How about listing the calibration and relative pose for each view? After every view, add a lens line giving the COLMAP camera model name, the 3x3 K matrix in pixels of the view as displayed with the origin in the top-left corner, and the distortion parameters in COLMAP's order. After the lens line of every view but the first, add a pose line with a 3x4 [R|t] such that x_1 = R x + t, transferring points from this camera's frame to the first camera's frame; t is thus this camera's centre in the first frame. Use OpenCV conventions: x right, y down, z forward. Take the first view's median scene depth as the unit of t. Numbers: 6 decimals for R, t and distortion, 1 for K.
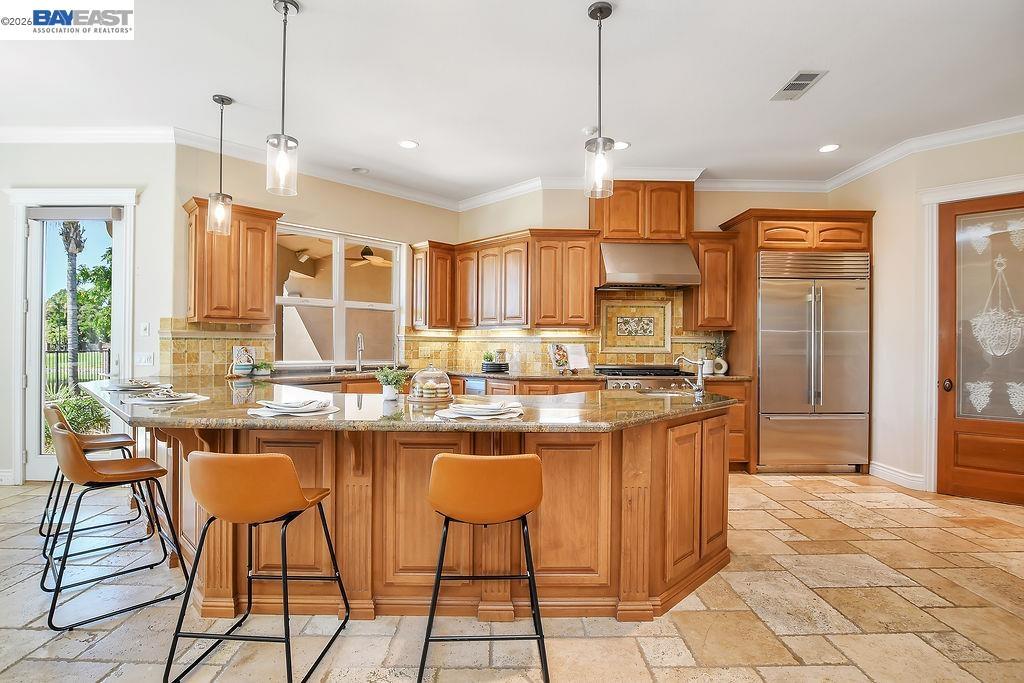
lens RADIAL K [[543.1, 0, 512.0], [0, 543.1, 341.5], [0, 0, 1]] dist [0.000935, 0.000190]
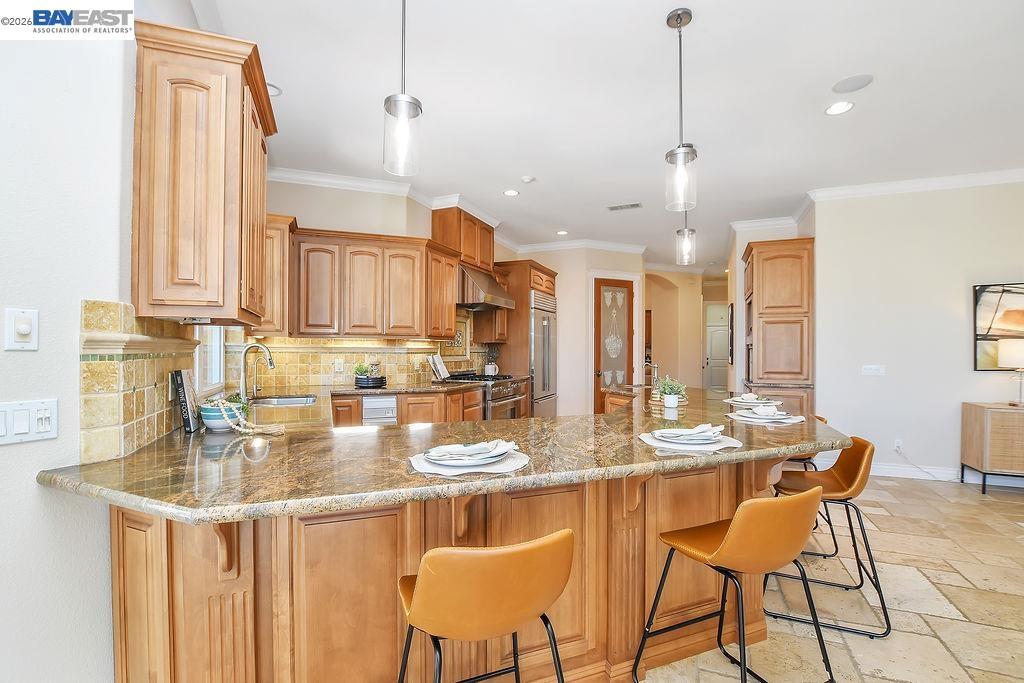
lens RADIAL K [[471.3, 0, 513.3], [0, 471.3, 349.5], [0, 0, 1]] dist [-0.001061, -0.000087]
pose [[0.384044, -0.005310, 0.923299, -0.660308], [-0.002217, 0.999975, 0.006673, -0.011176], [-0.923312, -0.004610, 0.384023, 0.497746]]
